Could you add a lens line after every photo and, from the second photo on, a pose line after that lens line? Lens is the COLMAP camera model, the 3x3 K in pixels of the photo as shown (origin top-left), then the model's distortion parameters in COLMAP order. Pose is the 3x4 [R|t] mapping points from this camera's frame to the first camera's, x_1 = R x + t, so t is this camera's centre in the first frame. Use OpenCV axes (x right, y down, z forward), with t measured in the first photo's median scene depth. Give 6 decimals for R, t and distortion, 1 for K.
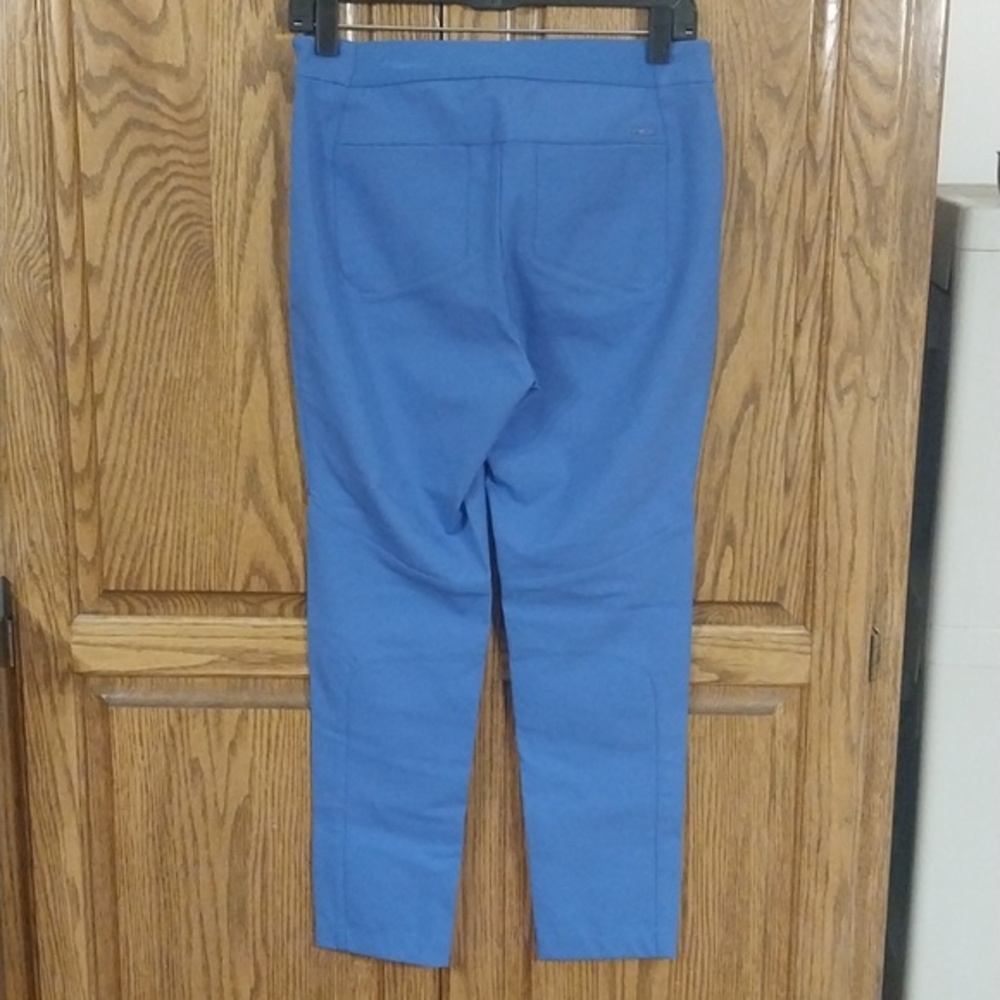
lens RADIAL K [[1551.4, 0, 513.6], [0, 1551.4, 541.7], [0, 0, 1]] dist [0.046488, 0.000000]
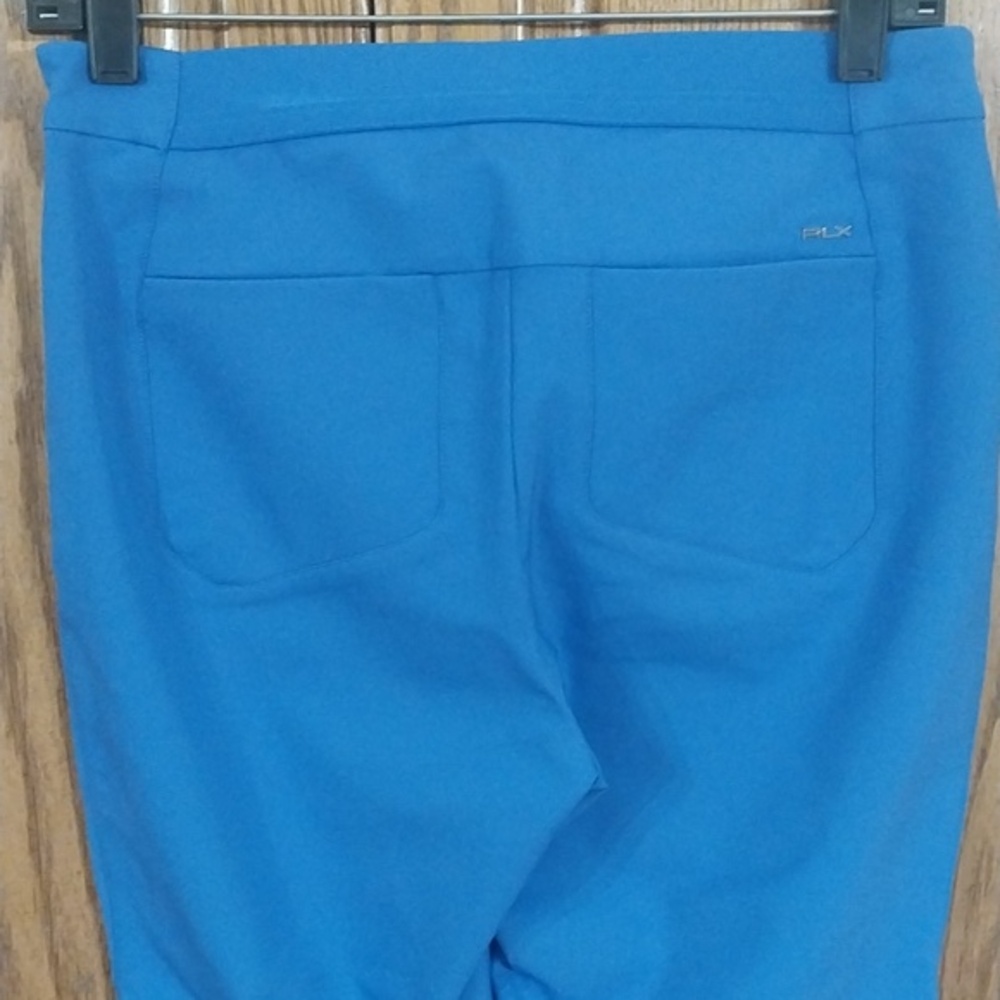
lens RADIAL K [[1551.4, 0, 500.6], [0, 1551.4, 506.6], [0, 0, 1]] dist [0.046488, 0.000000]
pose [[0.999694, -0.024628, -0.002376, -0.011313], [0.024479, 0.998453, -0.049921, -0.163374], [0.003602, 0.049848, 0.998750, 0.553490]]
